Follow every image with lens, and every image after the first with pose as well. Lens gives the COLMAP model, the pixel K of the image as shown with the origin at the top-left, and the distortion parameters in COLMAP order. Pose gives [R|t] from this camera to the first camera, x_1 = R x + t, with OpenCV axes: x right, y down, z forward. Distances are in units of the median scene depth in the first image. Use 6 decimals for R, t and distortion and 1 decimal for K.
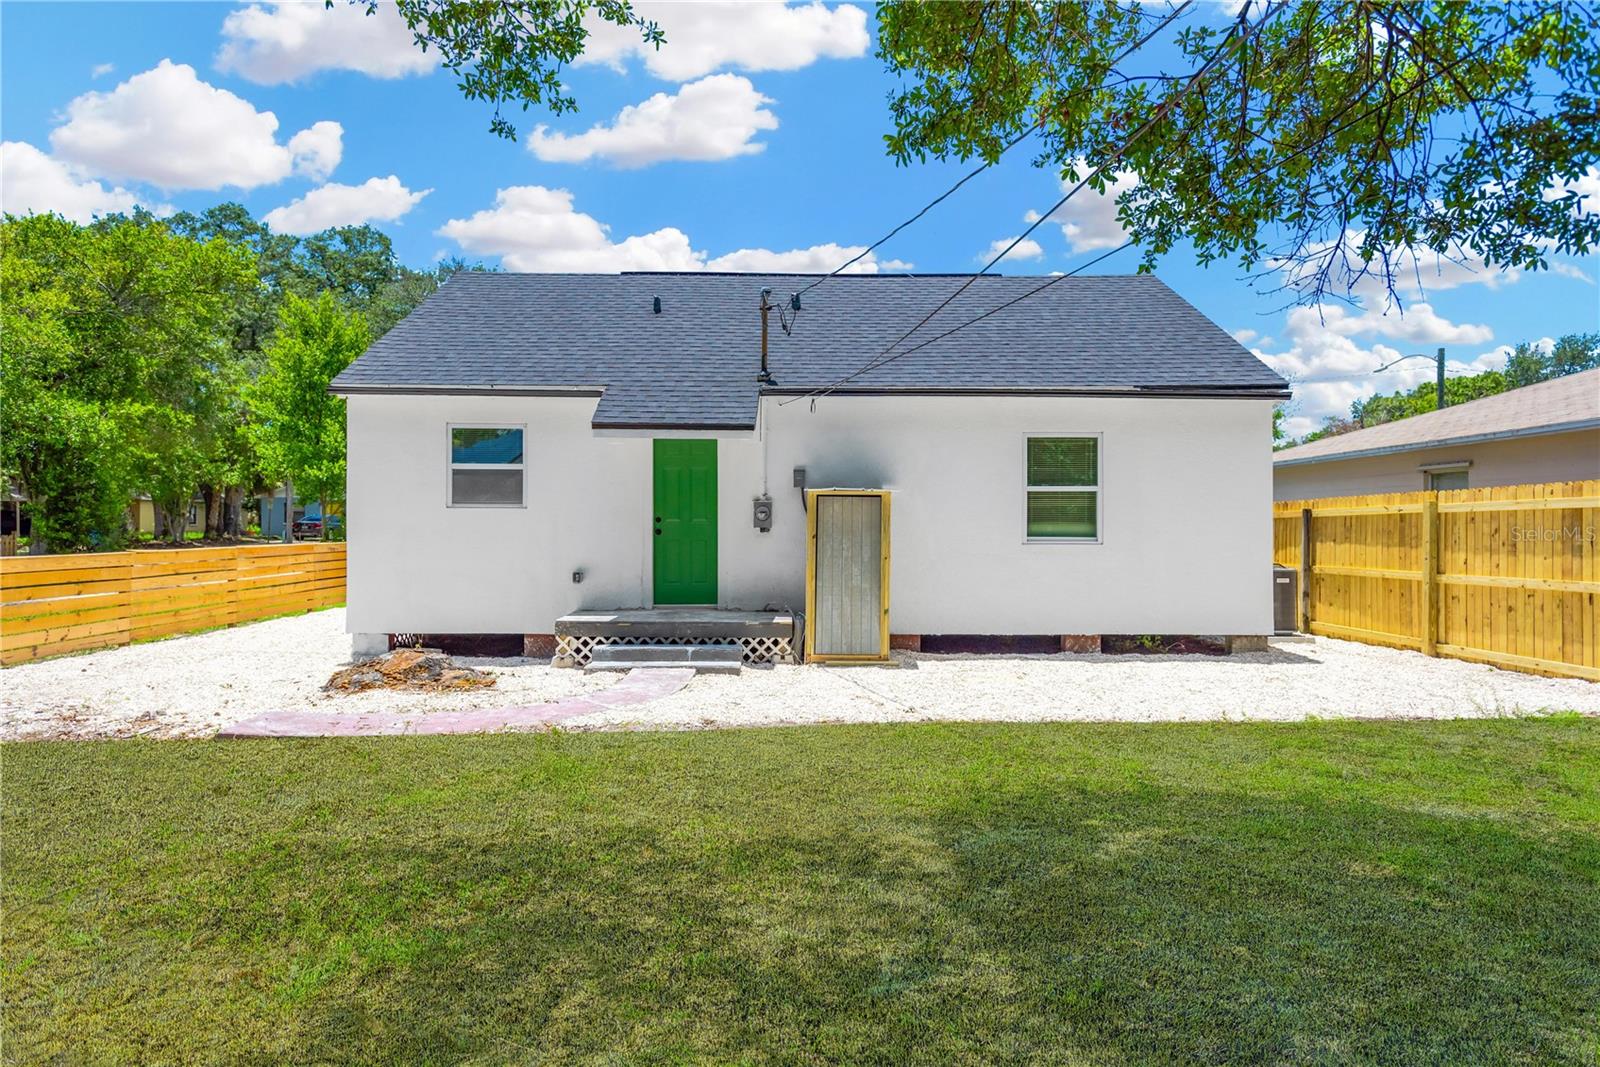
lens RADIAL K [[942.7, 0, 797.2], [0, 942.7, 515.8], [0, 0, 1]] dist [0.014165, -0.000723]
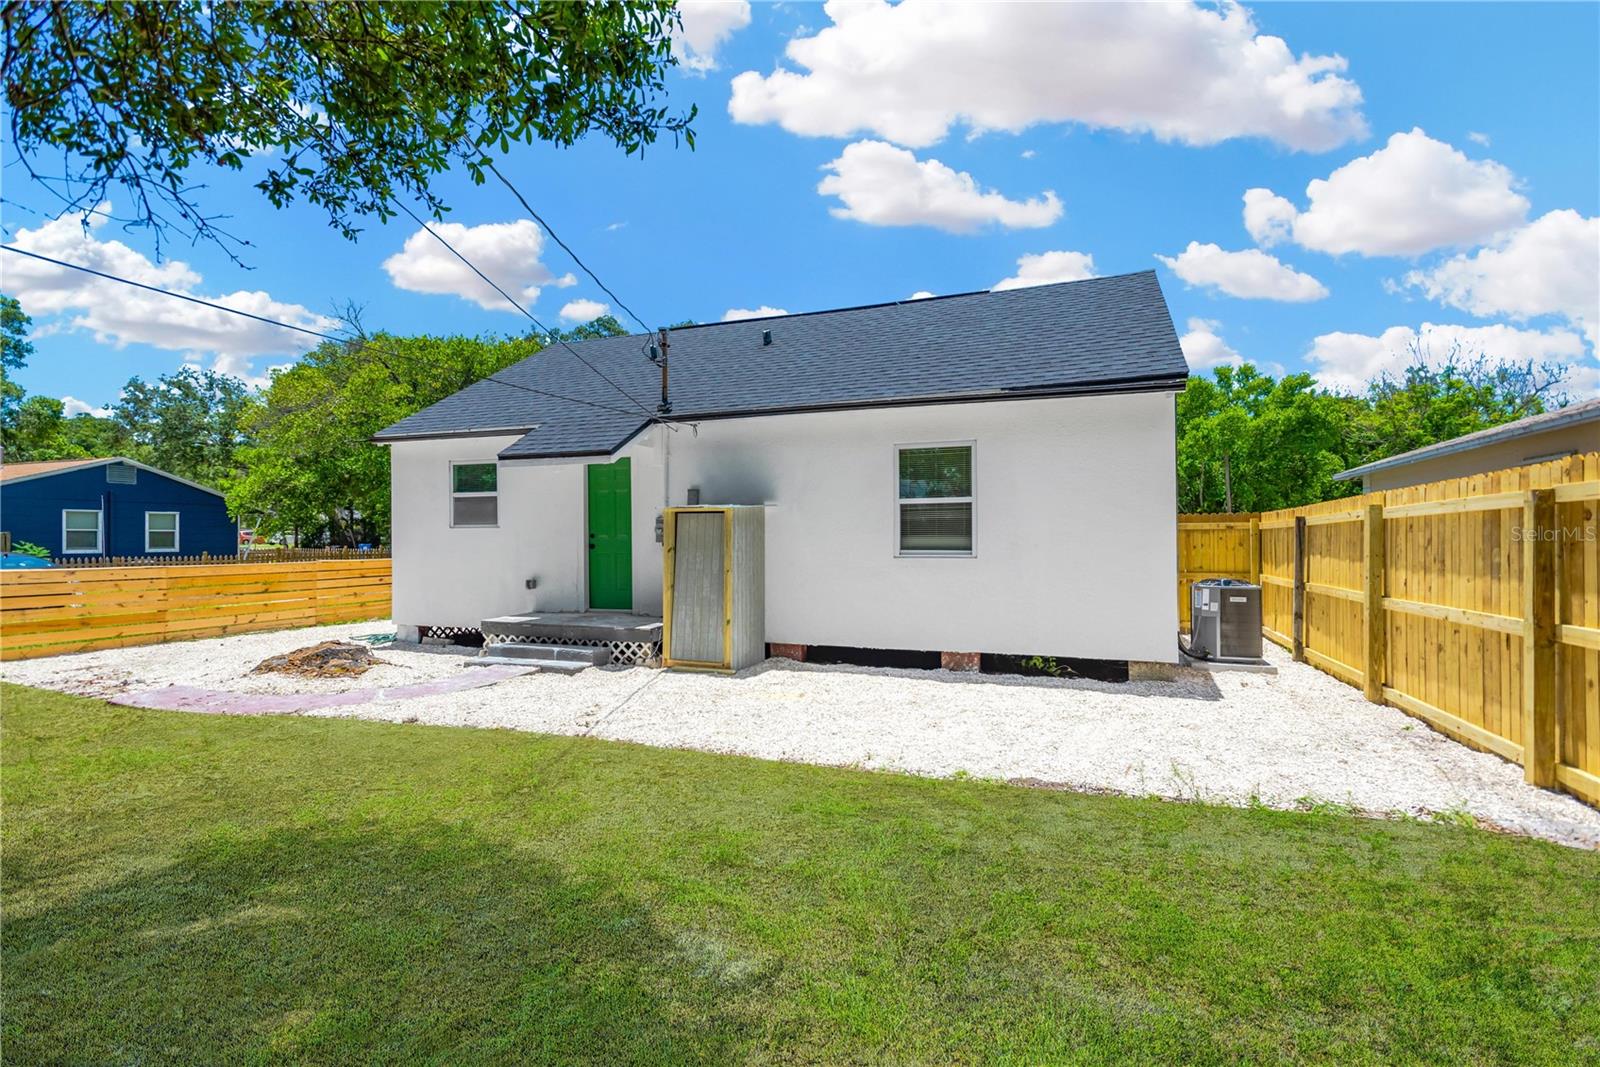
lens RADIAL K [[752.9, 0, 789.6], [0, 752.9, 532.5], [0, 0, 1]] dist [0.021540, -0.000478]
pose [[0.930788, -0.010033, -0.365422, 0.430359], [0.011049, 0.999939, 0.000691, 0.002196], [0.365393, -0.004681, 0.930842, 0.227846]]
